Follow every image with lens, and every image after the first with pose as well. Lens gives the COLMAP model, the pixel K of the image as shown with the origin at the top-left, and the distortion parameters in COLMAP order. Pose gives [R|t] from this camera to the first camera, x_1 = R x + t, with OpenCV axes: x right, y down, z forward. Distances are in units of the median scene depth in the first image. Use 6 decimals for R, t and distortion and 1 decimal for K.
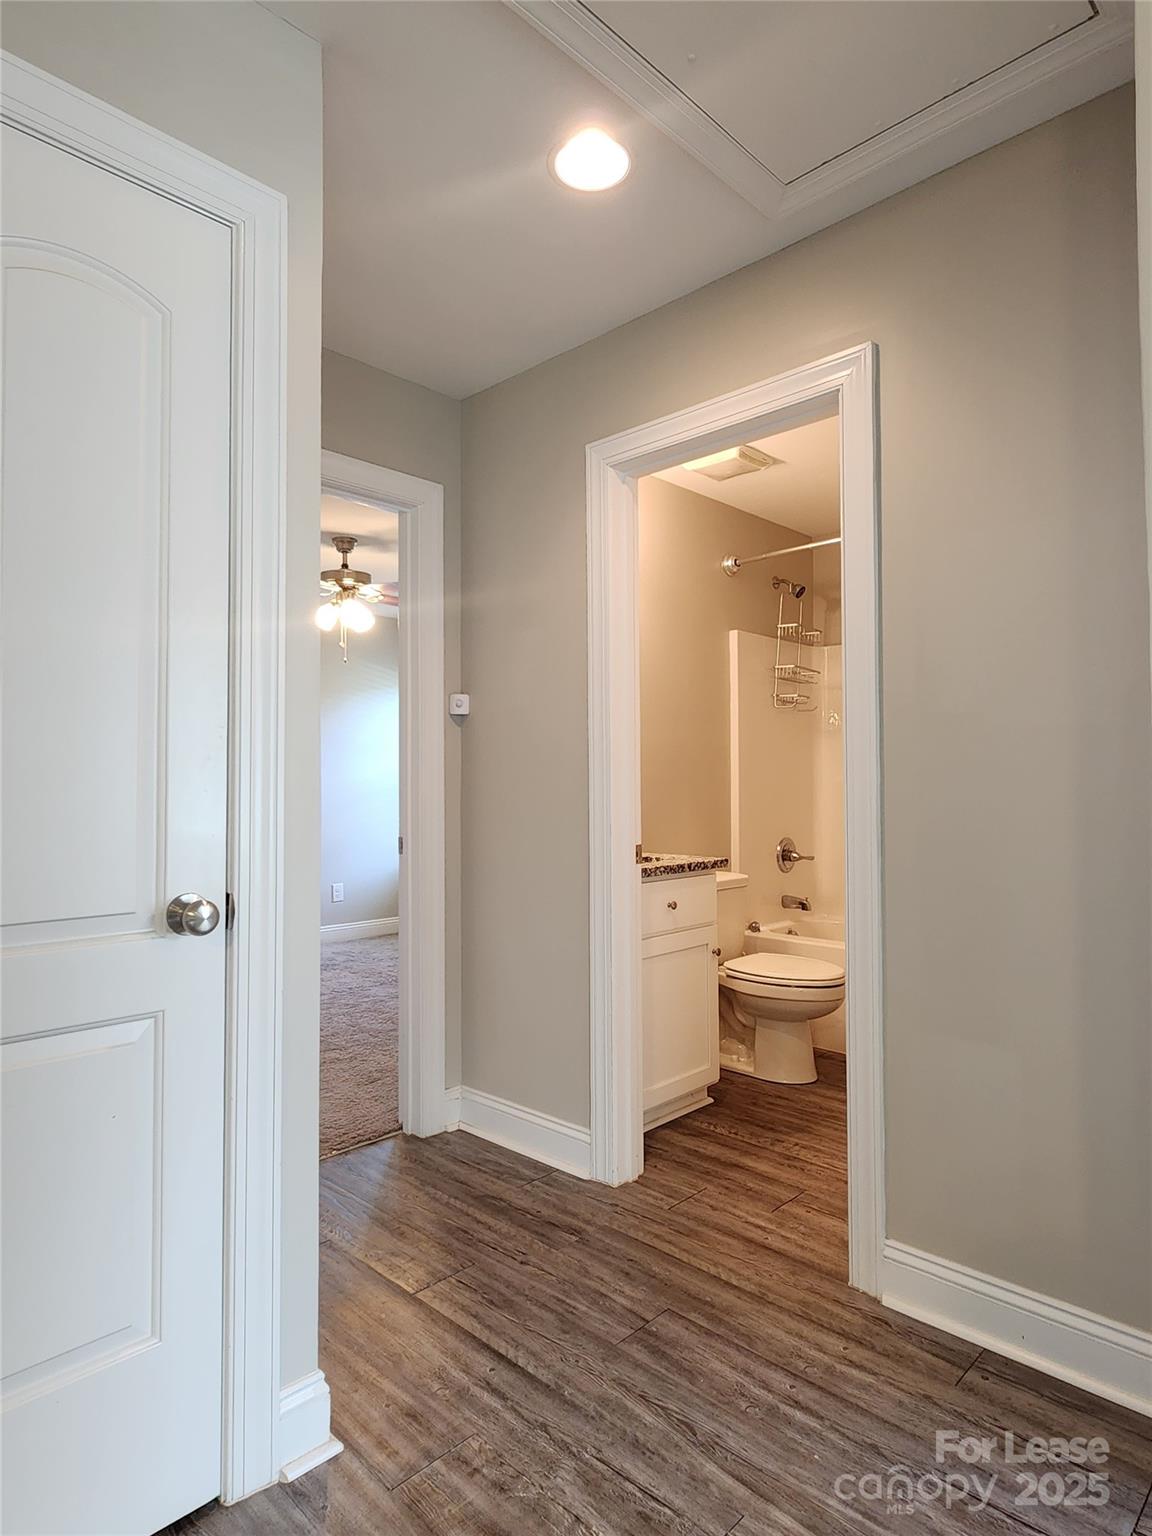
lens RADIAL K [[906.3, 0, 574.8], [0, 906.3, 770.7], [0, 0, 1]] dist [-0.000758, 0.001043]
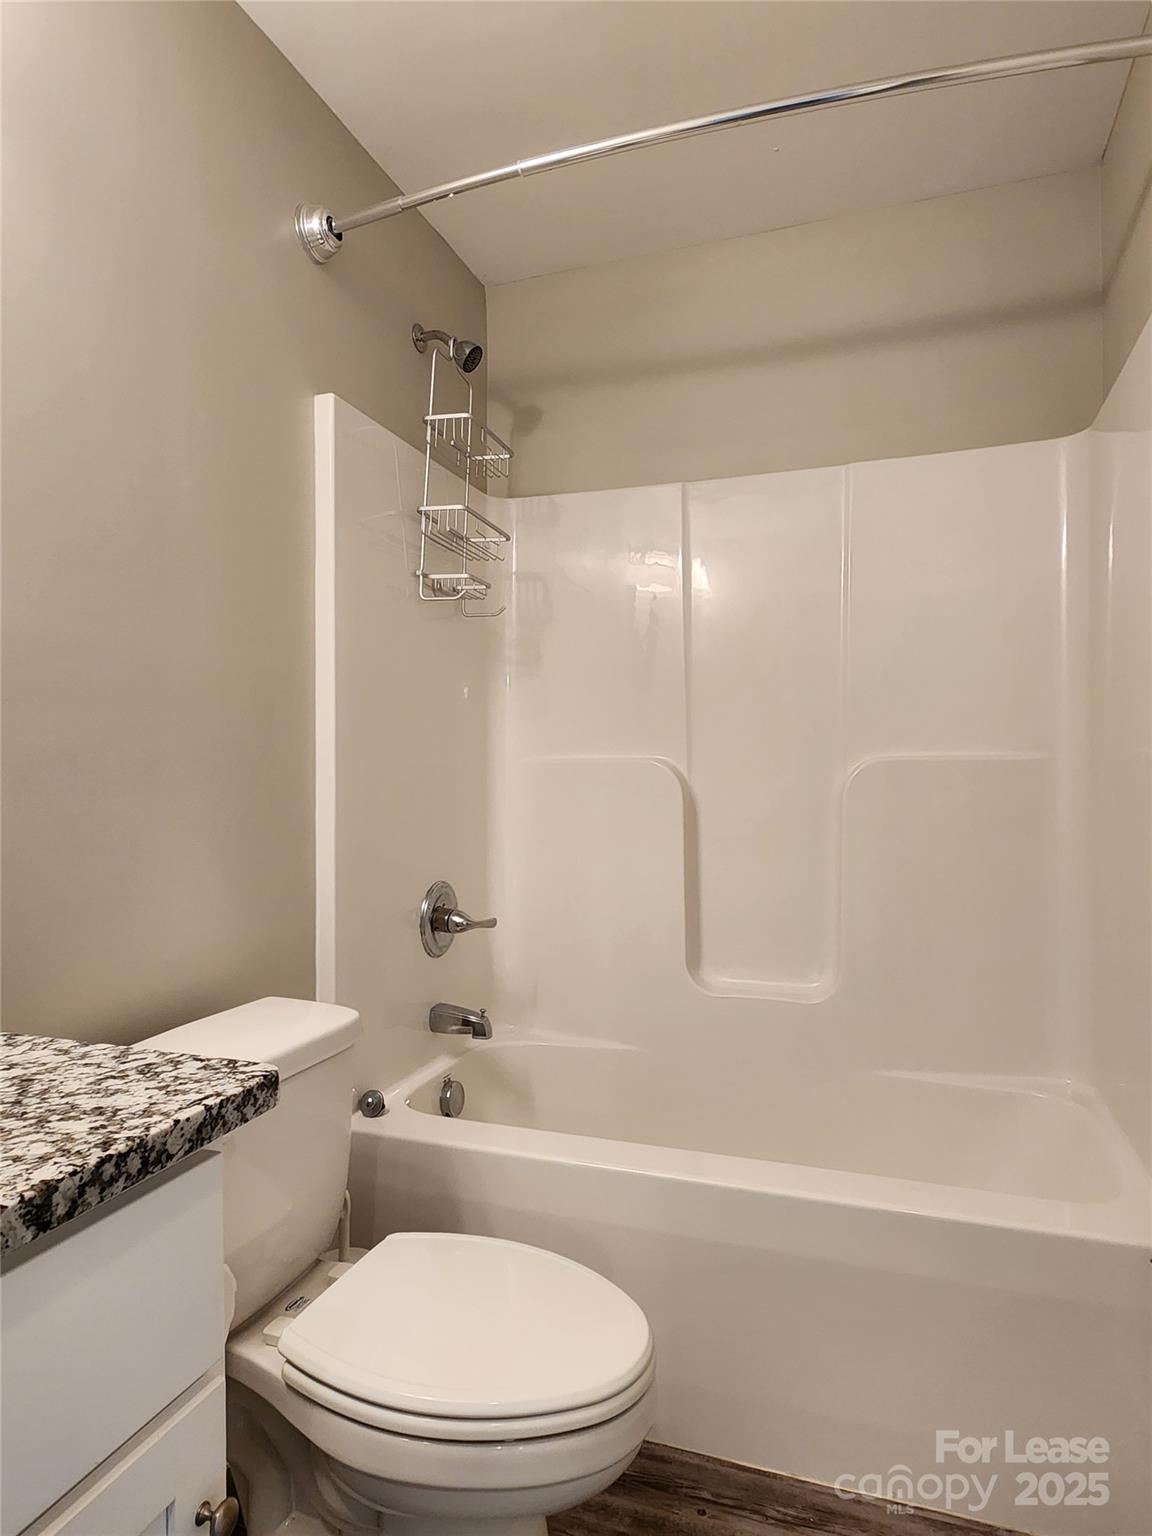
lens RADIAL K [[906.3, 0, 568.9], [0, 906.3, 769.6], [0, 0, 1]] dist [-0.000758, 0.001043]
pose [[0.910575, 0.000487, 0.413344, 0.101050], [-0.008951, 0.999788, 0.018541, 0.006525], [-0.413248, -0.020583, 0.910386, 0.548940]]
